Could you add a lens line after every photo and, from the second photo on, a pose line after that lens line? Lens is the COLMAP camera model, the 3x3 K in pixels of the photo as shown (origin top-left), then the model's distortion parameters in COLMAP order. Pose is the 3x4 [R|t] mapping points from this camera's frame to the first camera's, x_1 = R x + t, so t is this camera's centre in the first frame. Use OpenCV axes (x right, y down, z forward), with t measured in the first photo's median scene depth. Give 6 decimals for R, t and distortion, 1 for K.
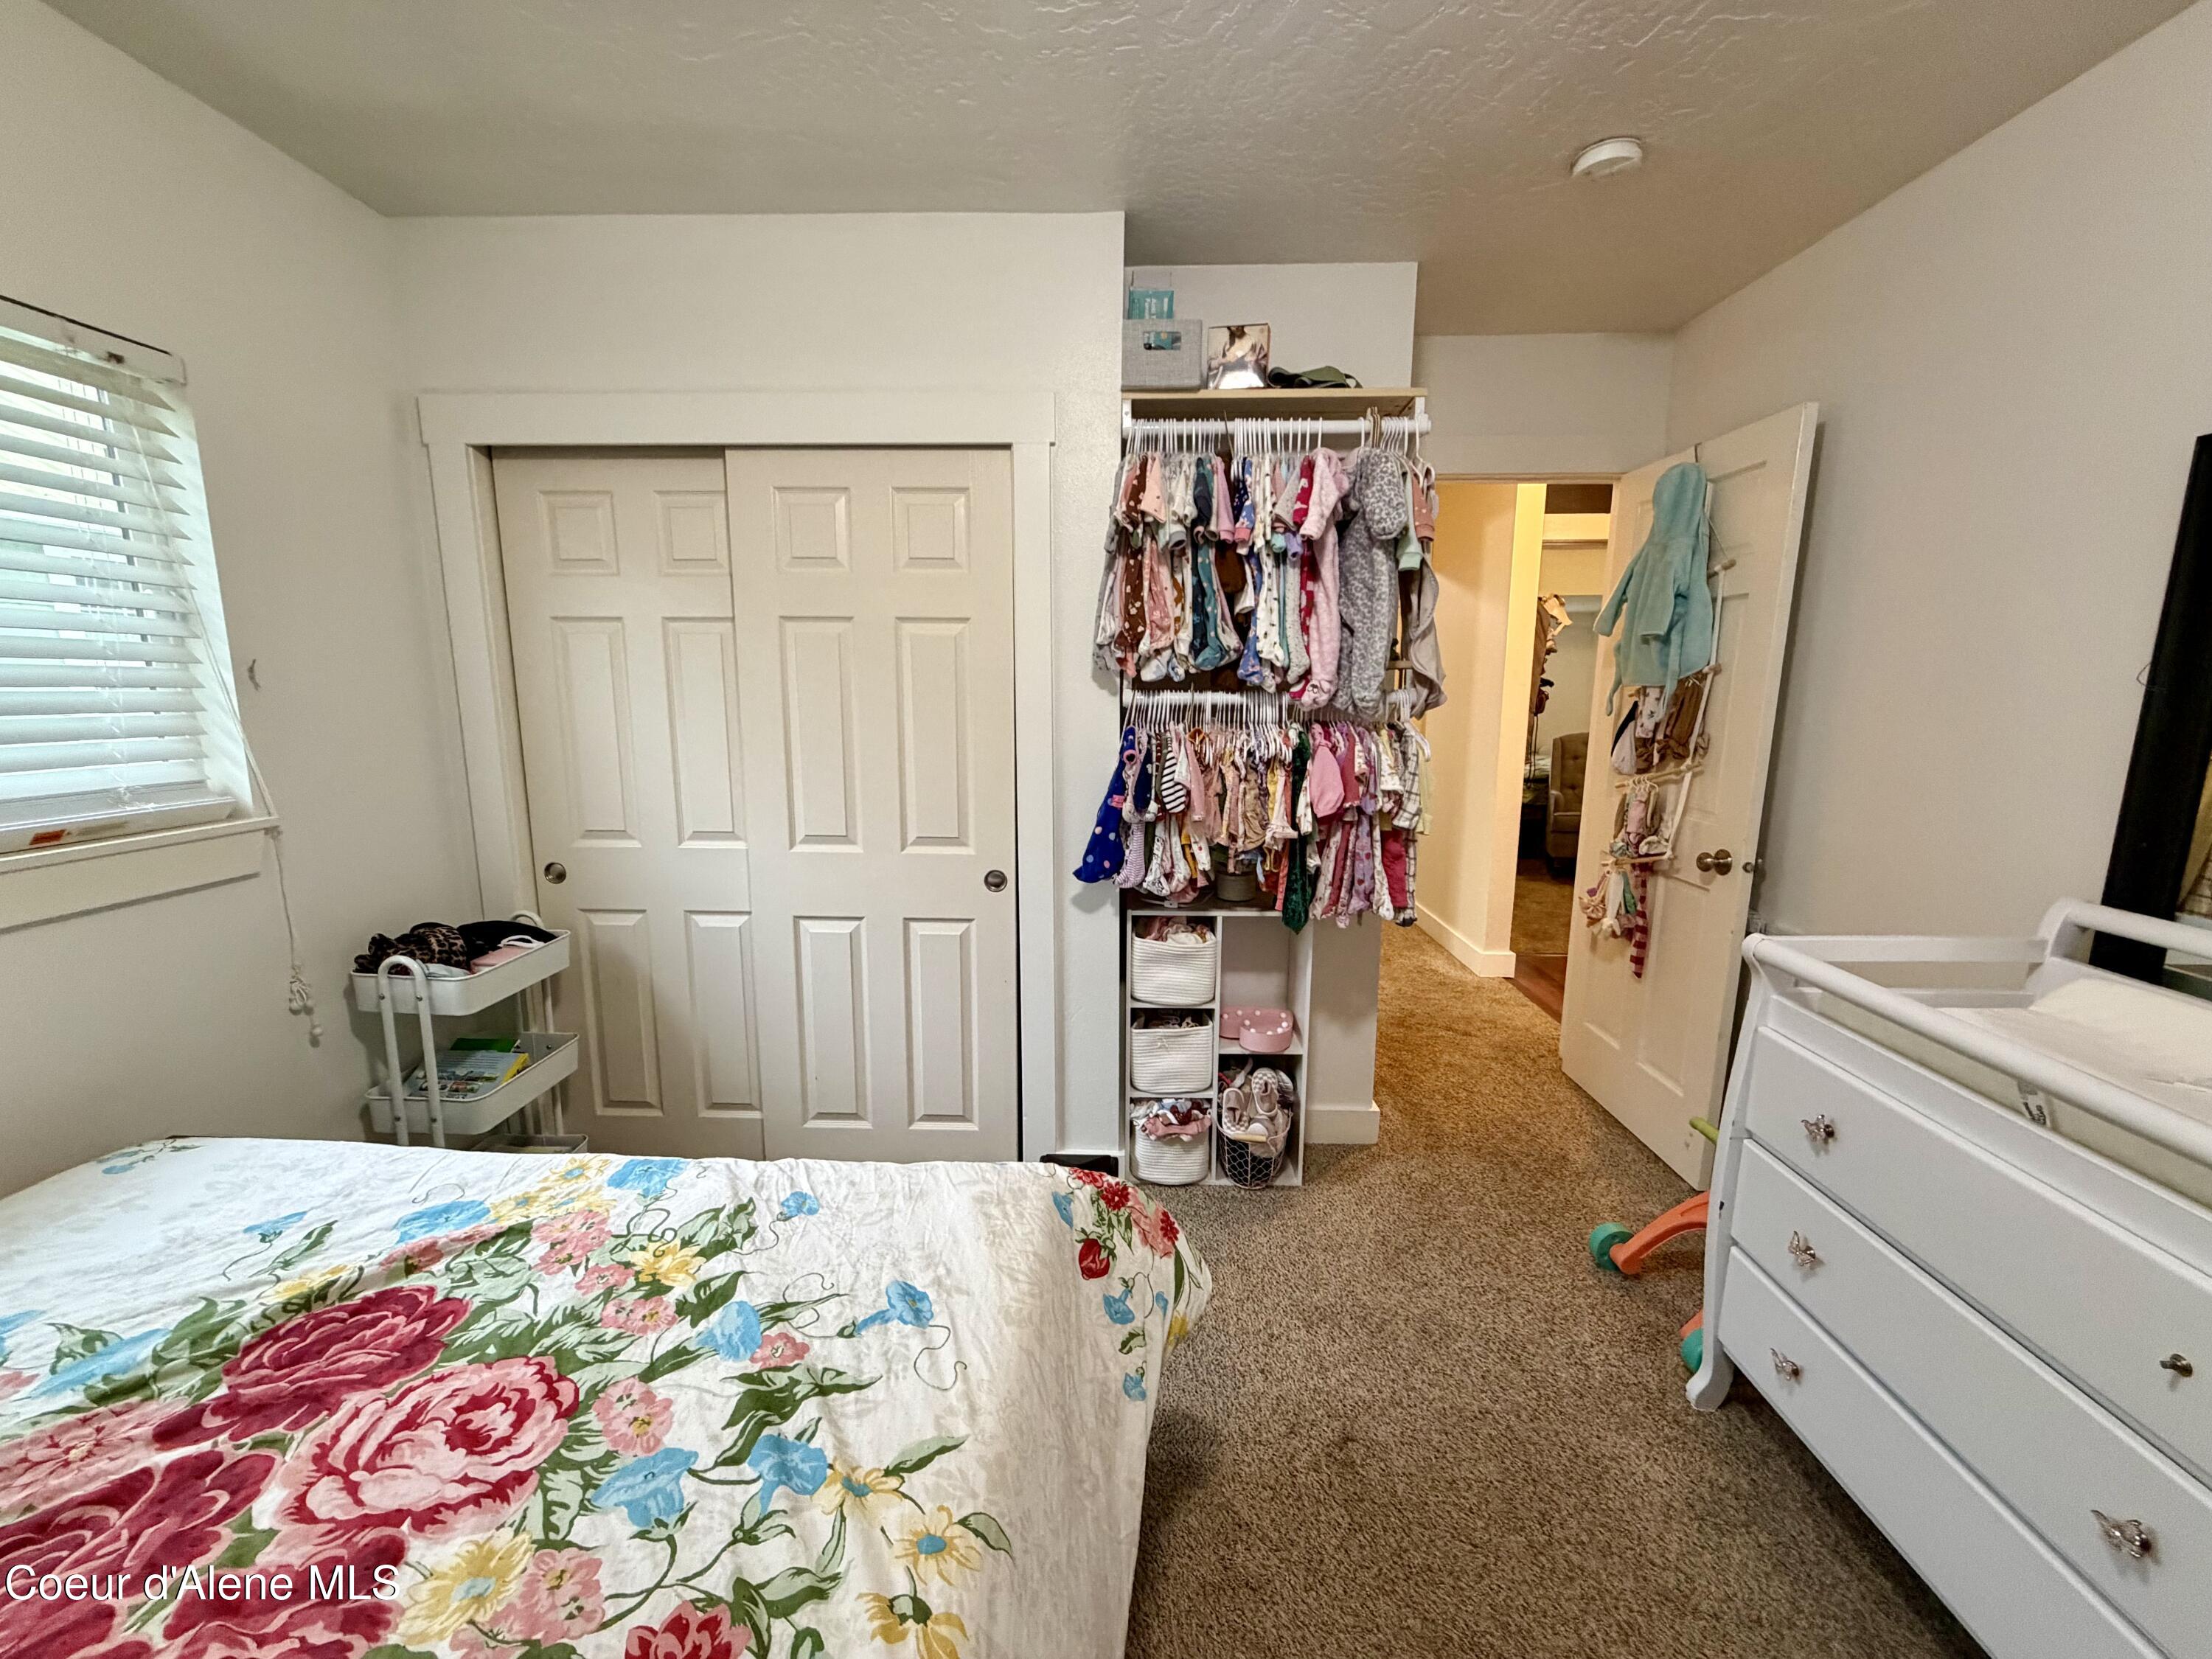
lens RADIAL K [[879.9, 0, 1093.8], [0, 879.9, 827.6], [0, 0, 1]] dist [-0.001805, 0.000247]
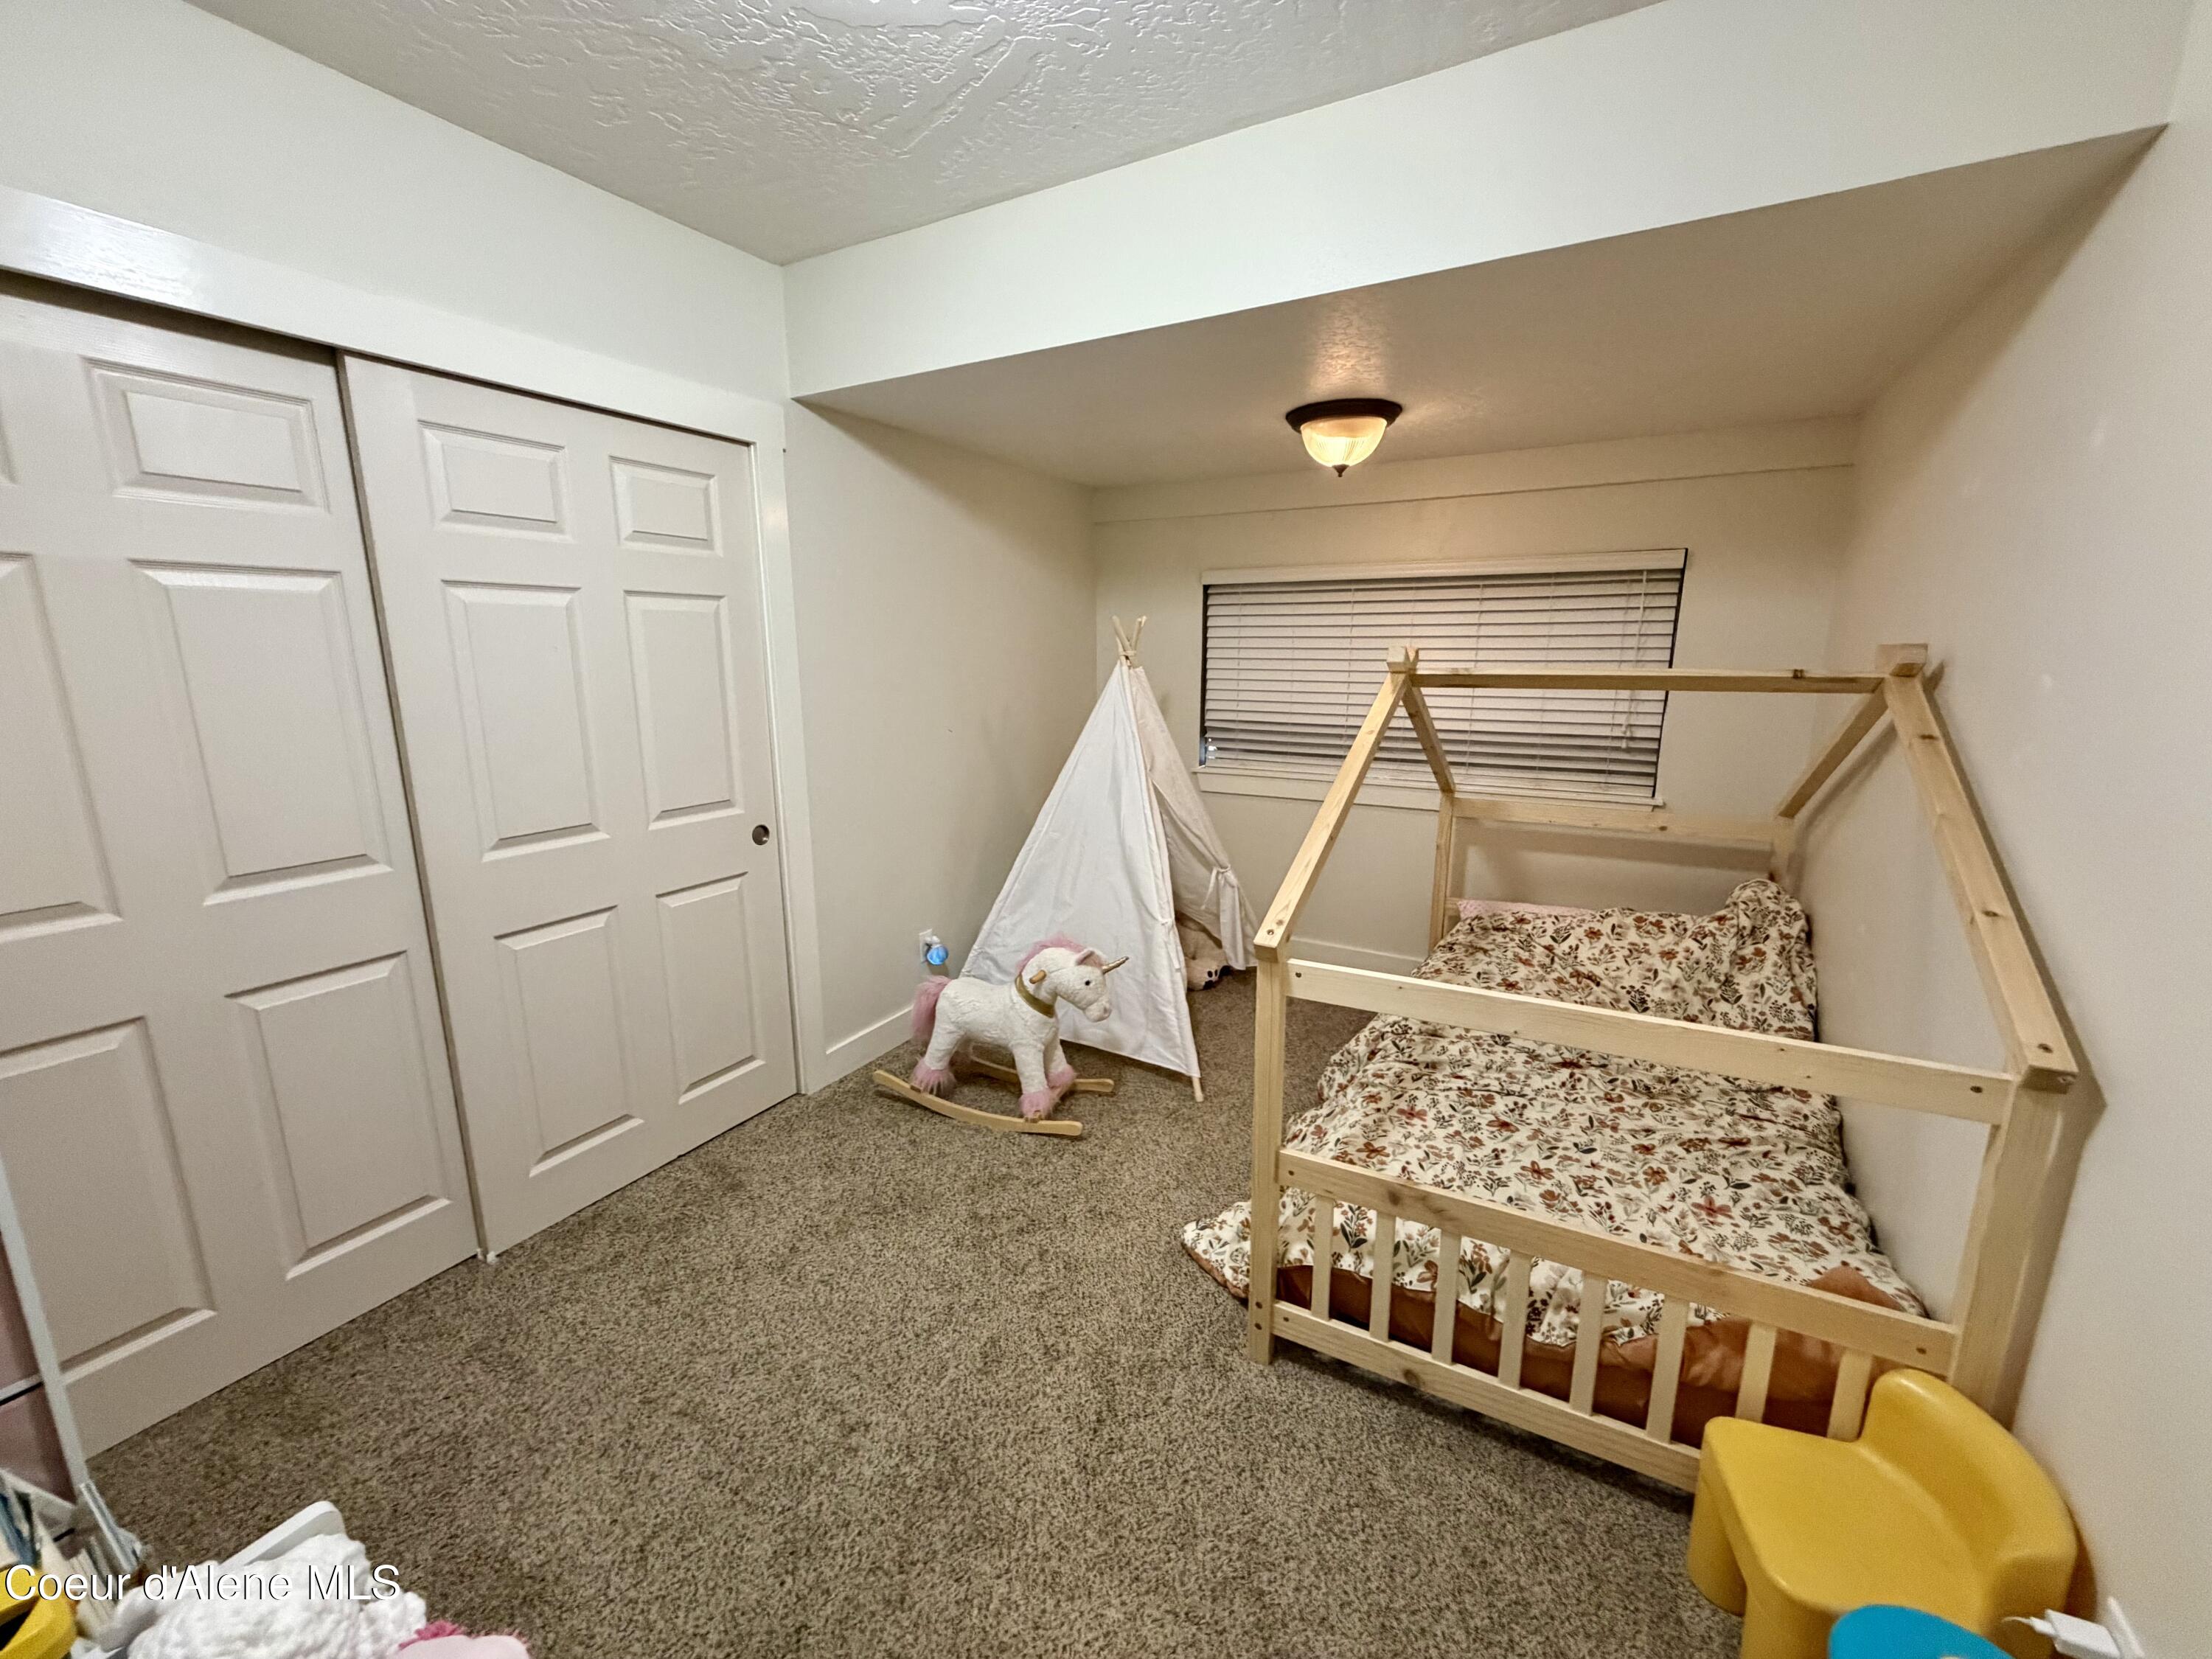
lens RADIAL K [[879.9, 0, 1113.8], [0, 879.9, 830.8], [0, 0, 1]] dist [-0.001805, 0.000247]
pose [[0.458908, -0.181226, 0.869805, -0.933500], [0.148978, 0.980812, 0.125754, -0.018732], [-0.875904, 0.071872, 0.477101, 0.076229]]
